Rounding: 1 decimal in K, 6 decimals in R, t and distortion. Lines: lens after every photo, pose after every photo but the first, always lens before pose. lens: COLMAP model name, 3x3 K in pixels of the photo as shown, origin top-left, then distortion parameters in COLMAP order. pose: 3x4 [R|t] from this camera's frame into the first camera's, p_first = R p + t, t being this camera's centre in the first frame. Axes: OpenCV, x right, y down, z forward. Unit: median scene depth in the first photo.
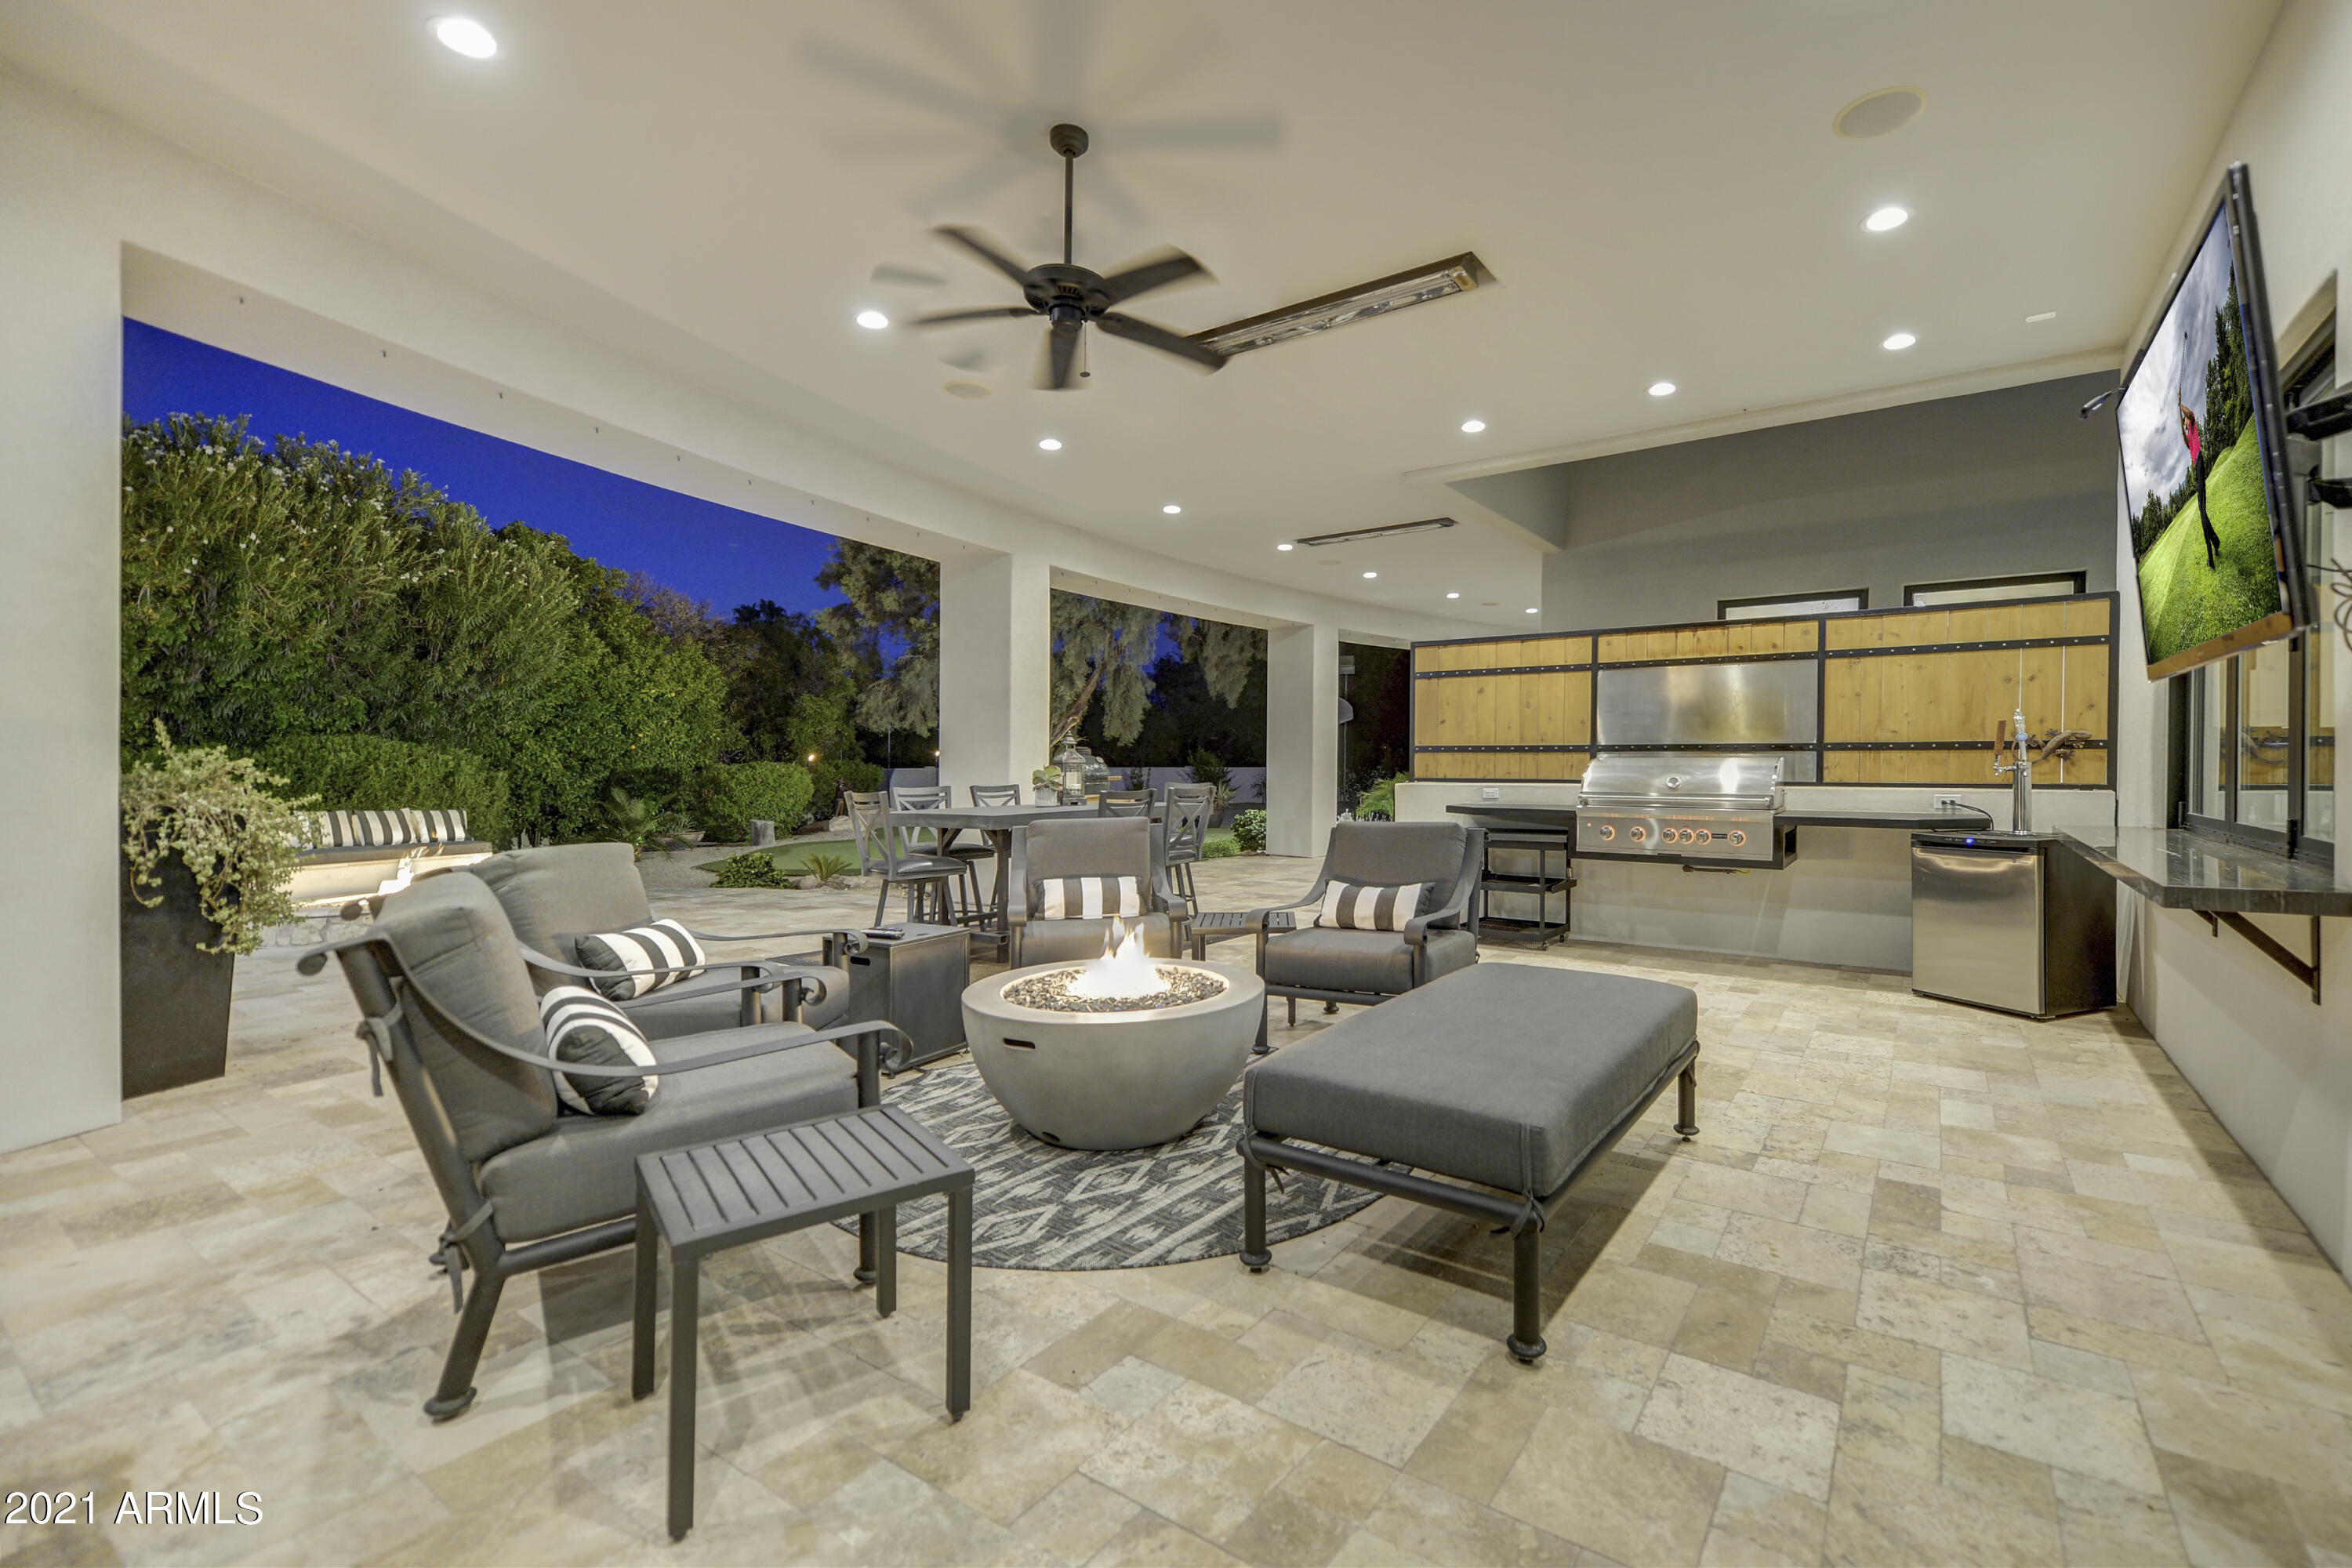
lens RADIAL K [[954.3, 0, 1229.9], [0, 954.3, 762.5], [0, 0, 1]] dist [0.009337, -0.001697]
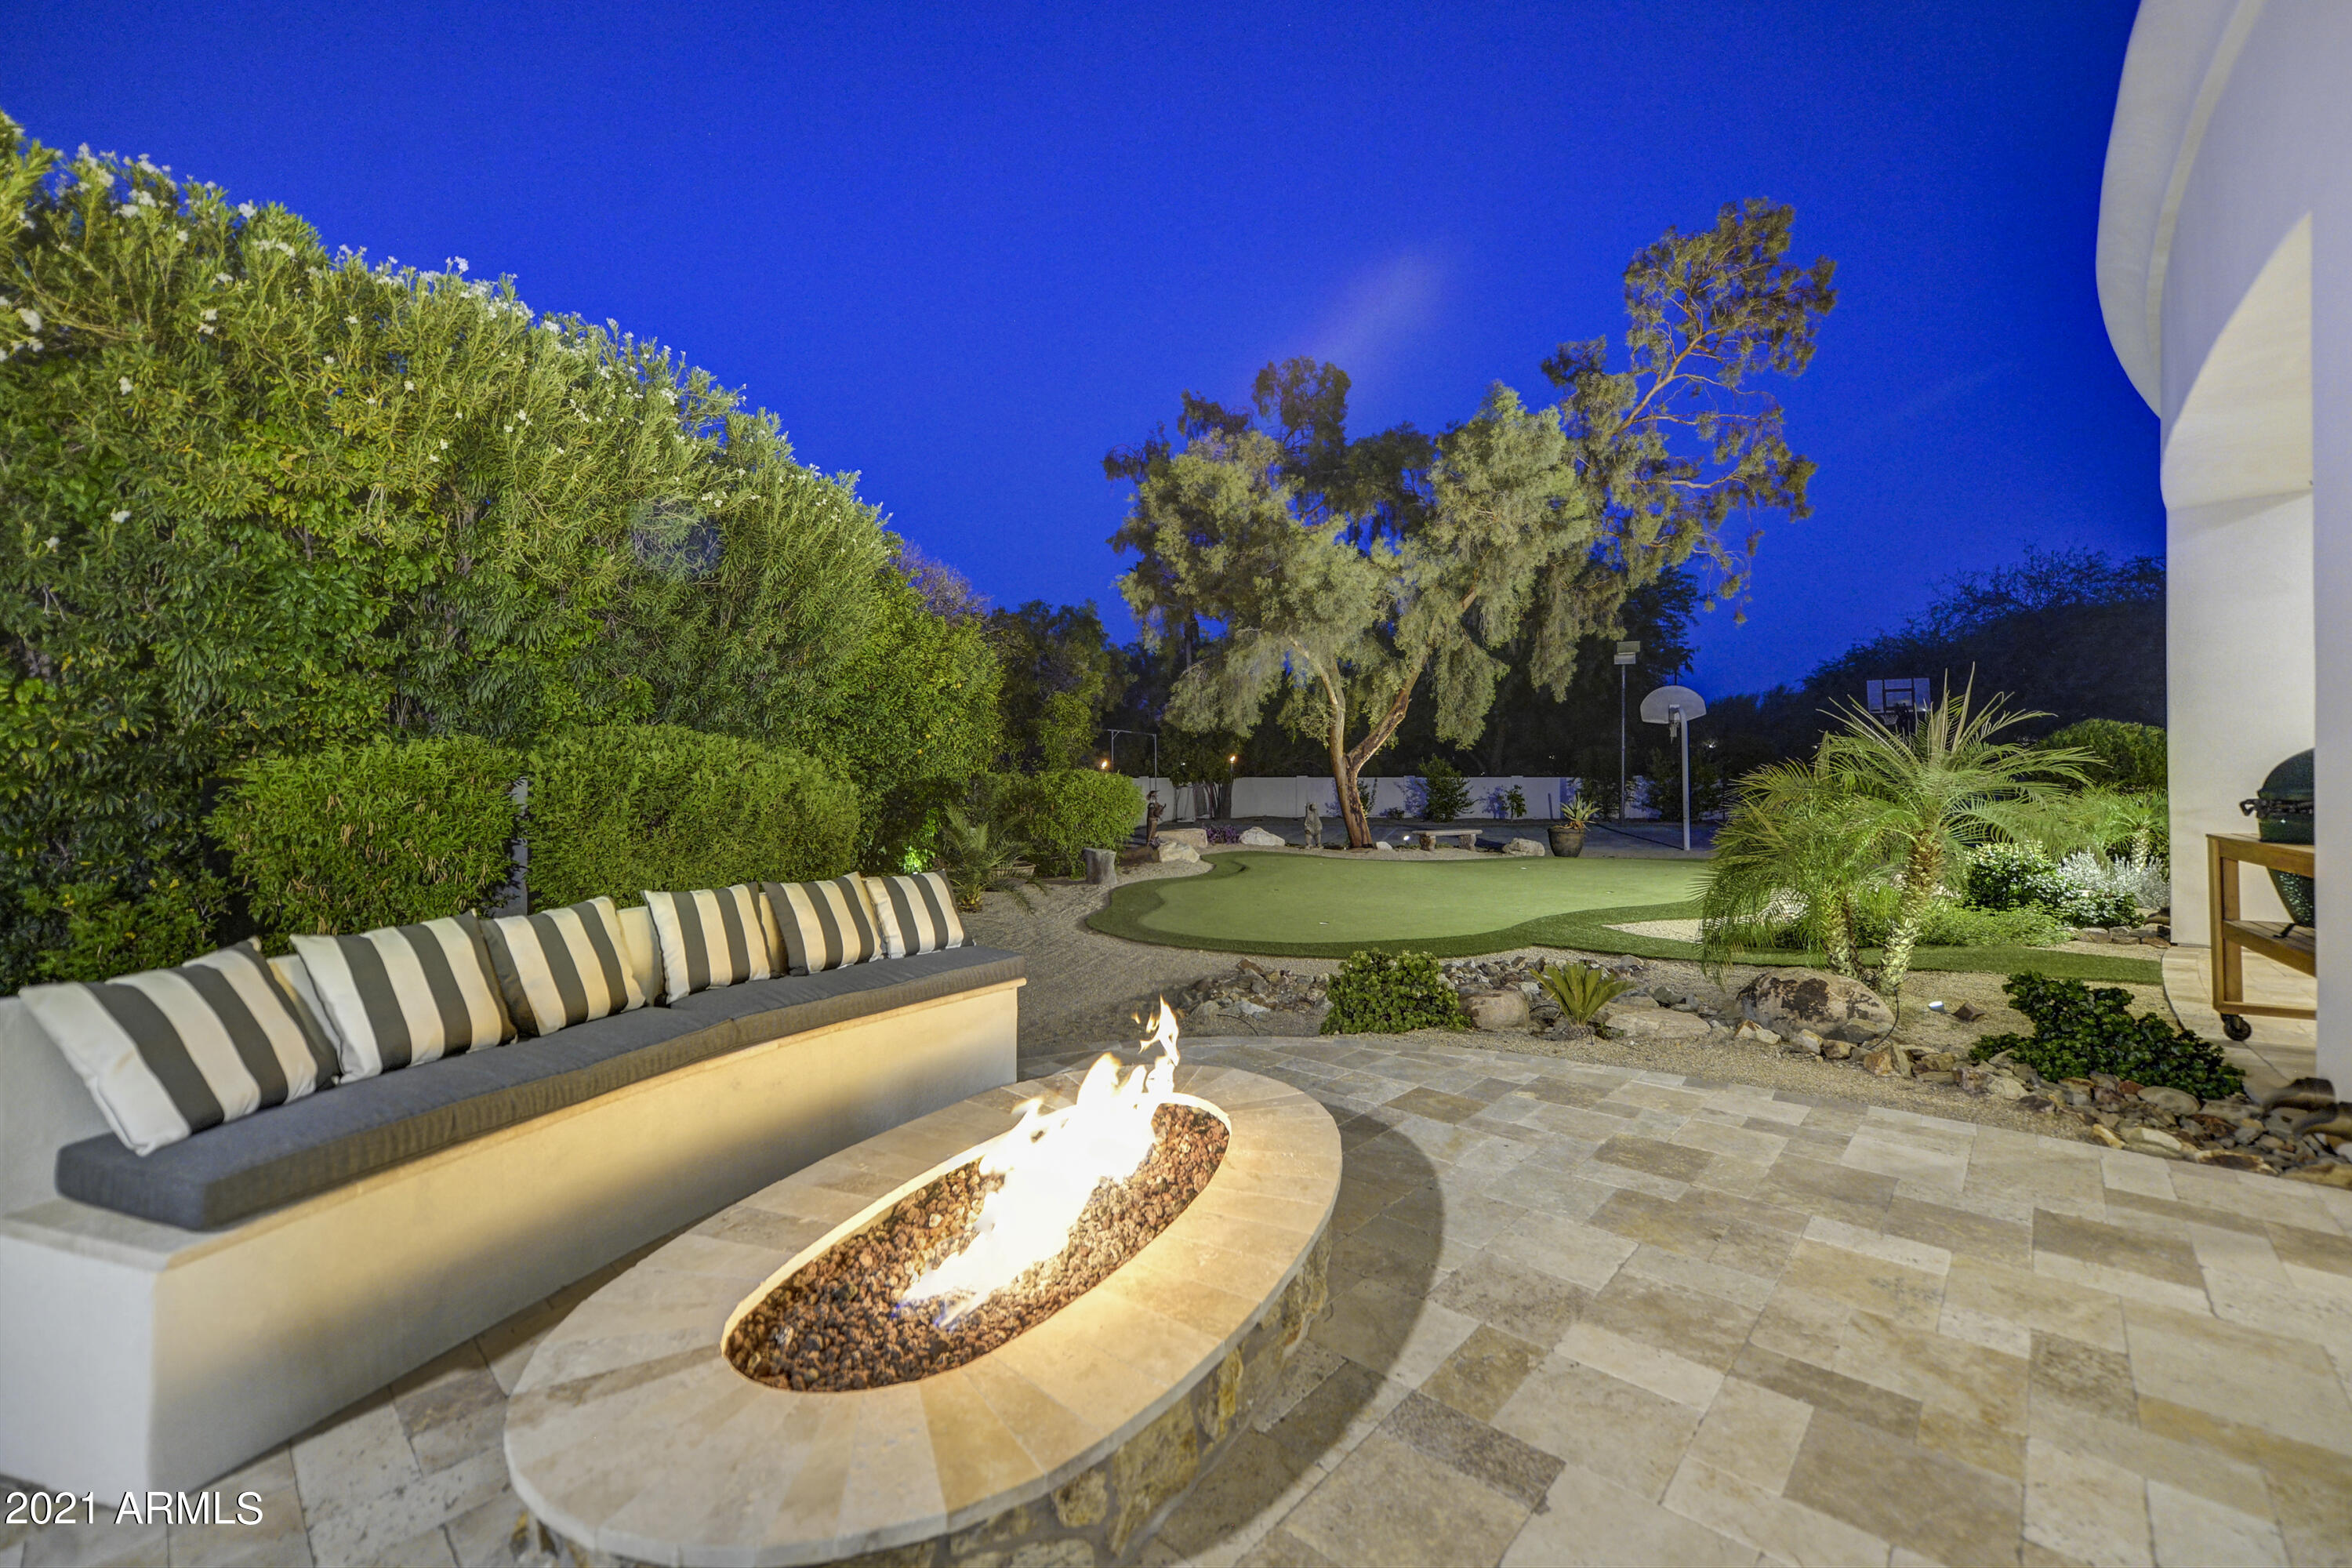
lens RADIAL K [[954.3, 0, 1159.8], [0, 954.3, 767.1], [0, 0, 1]] dist [0.009337, -0.001697]
pose [[0.981926, -0.002801, -0.189245, -0.411616], [0.001588, 0.999977, -0.006560, 0.003080], [0.189259, 0.006140, 0.981908, 0.391490]]
